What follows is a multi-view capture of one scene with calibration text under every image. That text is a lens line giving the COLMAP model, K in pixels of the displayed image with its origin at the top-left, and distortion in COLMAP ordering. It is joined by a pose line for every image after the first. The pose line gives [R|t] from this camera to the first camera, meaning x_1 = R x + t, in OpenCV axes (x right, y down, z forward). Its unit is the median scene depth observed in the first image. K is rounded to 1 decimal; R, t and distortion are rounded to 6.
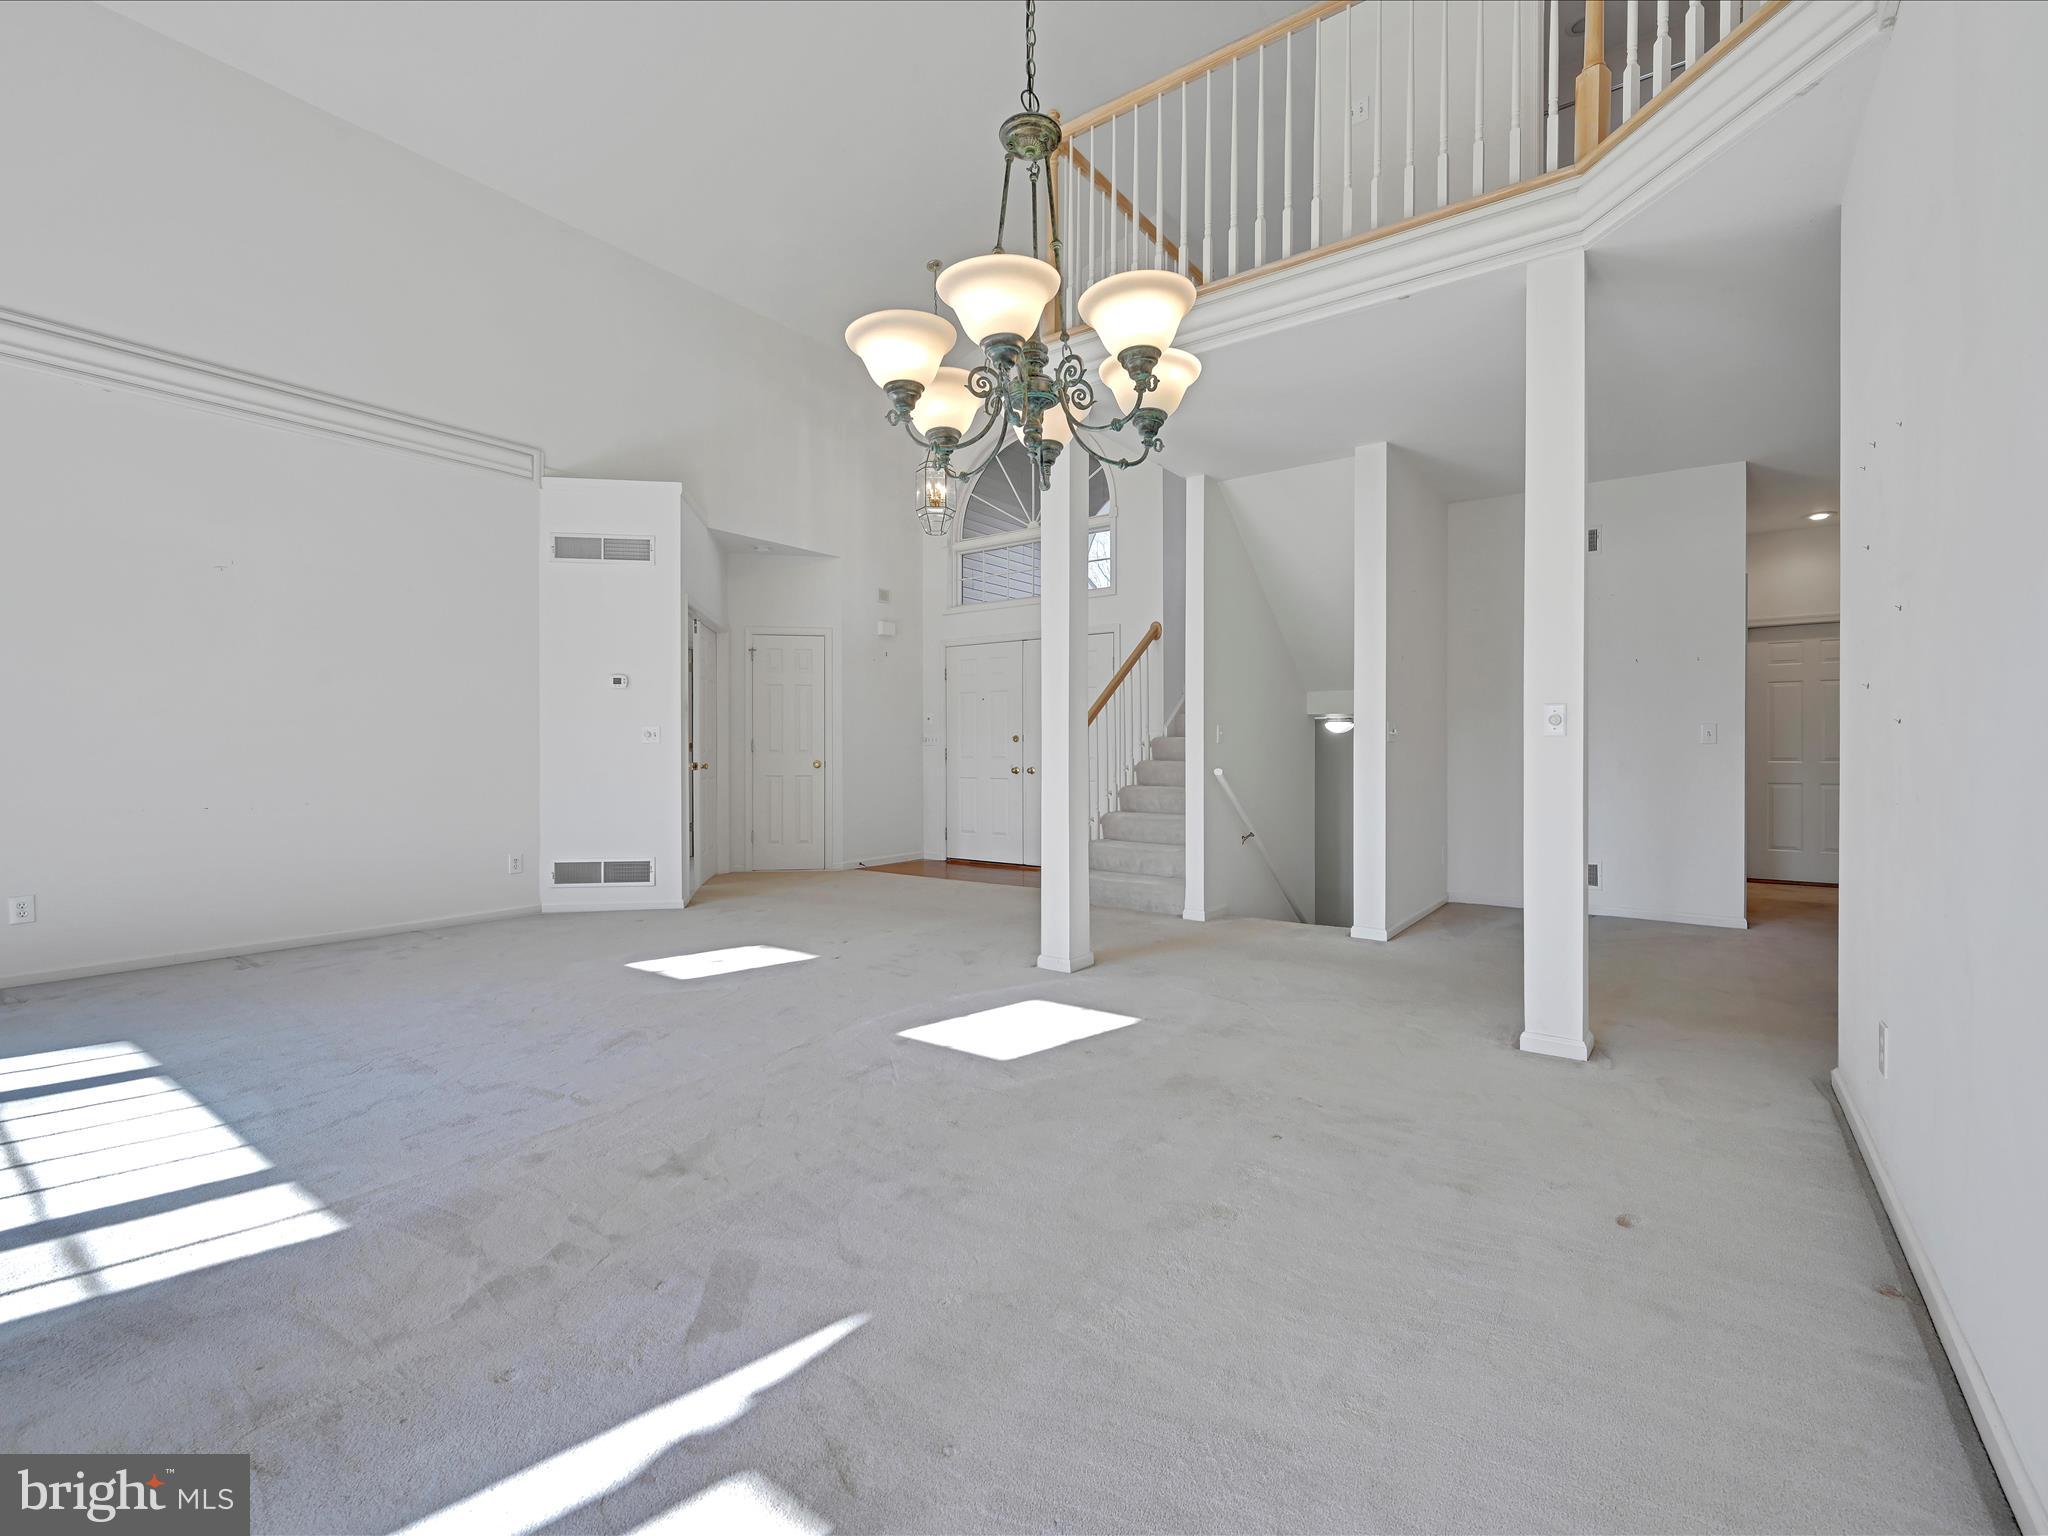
lens RADIAL K [[909.2, 0, 1030.4], [0, 909.2, 759.9], [0, 0, 1]] dist [0.001791, 0.000233]
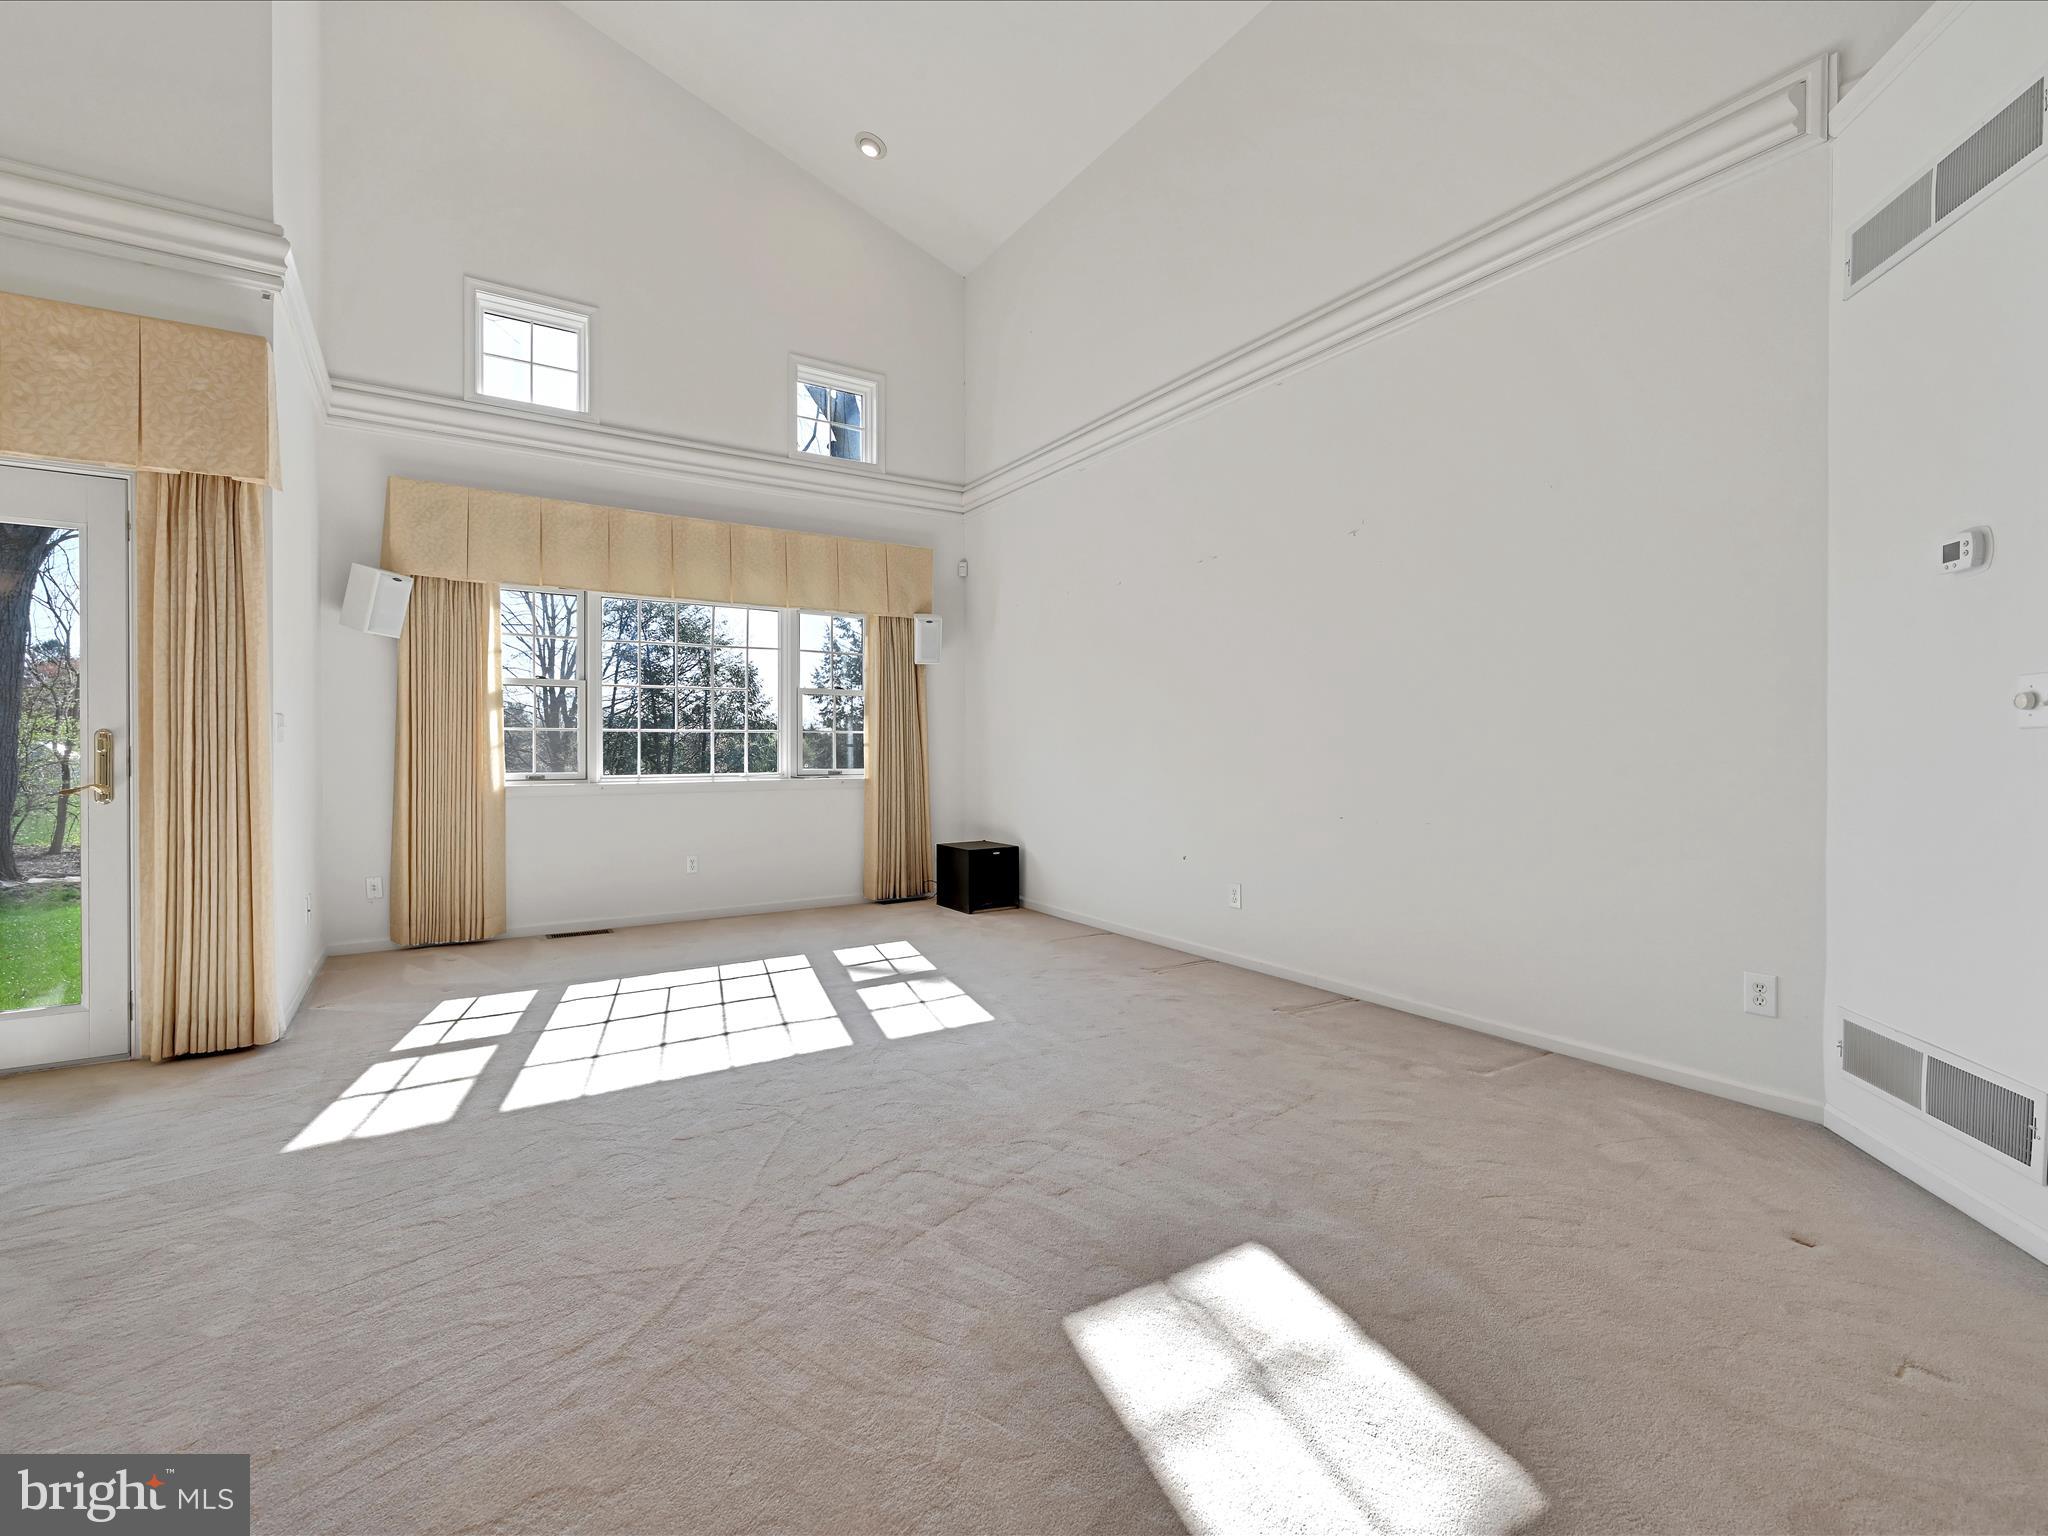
lens RADIAL K [[909.2, 0, 1030.4], [0, 909.2, 759.9], [0, 0, 1]] dist [0.001791, 0.000233]
pose [[-0.368625, 0.009310, -0.929531, -0.003810], [-0.008803, 0.999870, 0.013506, -0.021278], [0.929536, 0.013161, -0.368495, 1.840220]]
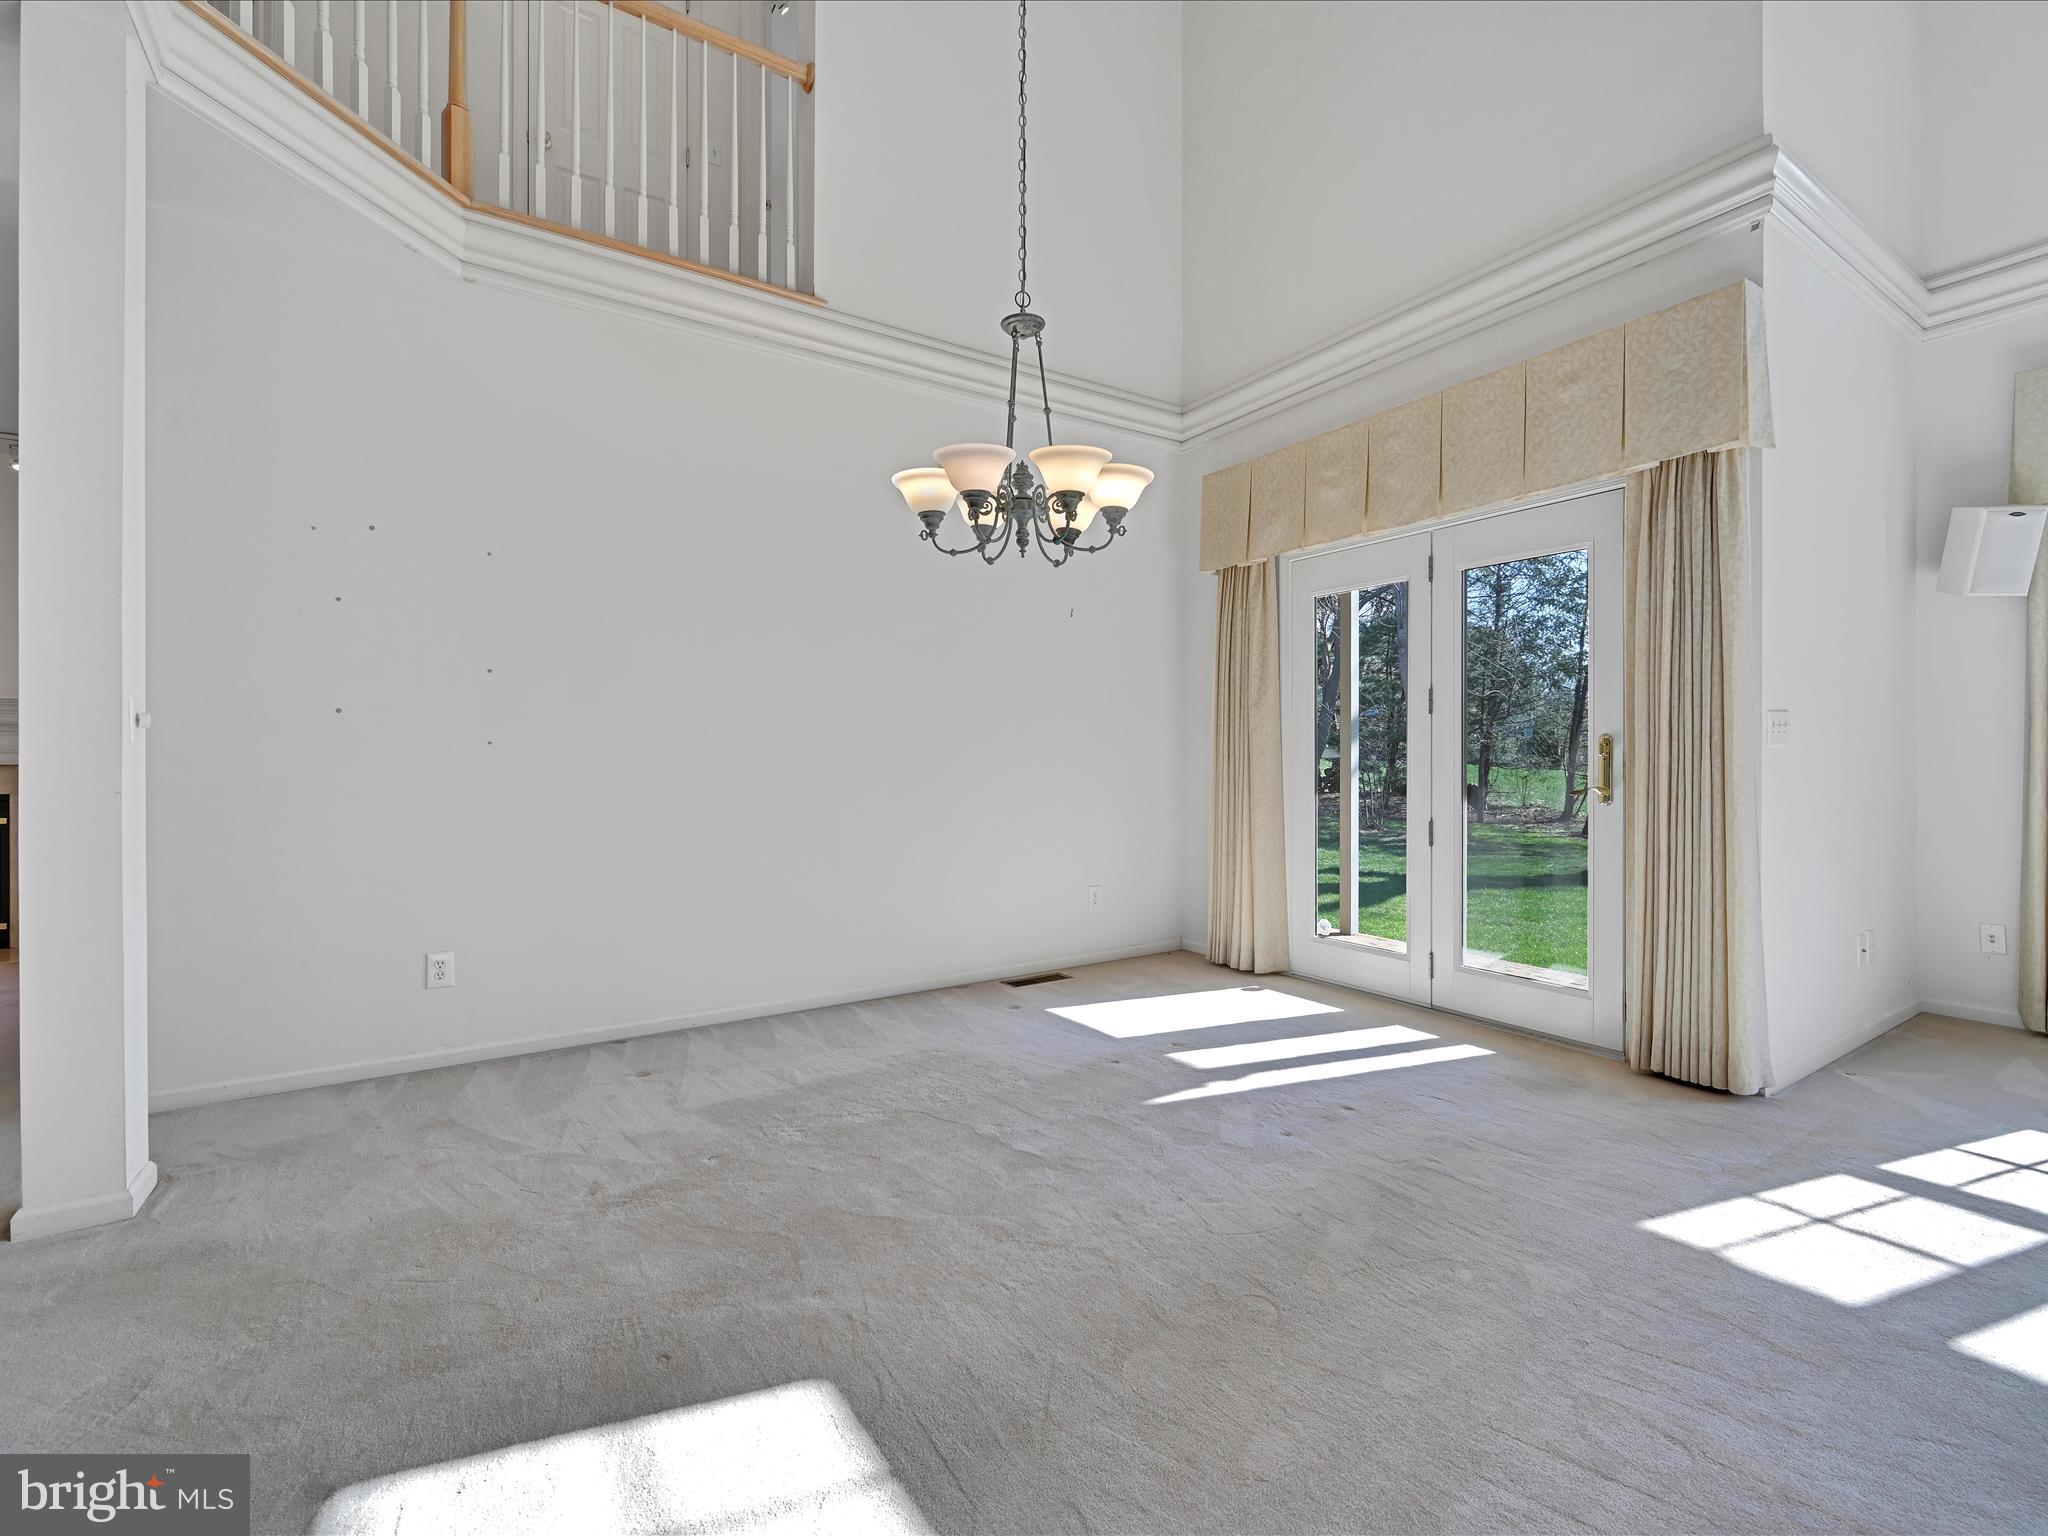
lens RADIAL K [[909.2, 0, 1030.4], [0, 909.2, 759.9], [0, 0, 1]] dist [0.001791, 0.000233]
pose [[-0.936342, 0.002777, 0.351079, -0.371351], [0.006700, 0.999928, 0.009960, -0.017052], [-0.351026, 0.011678, -0.936293, 1.707964]]
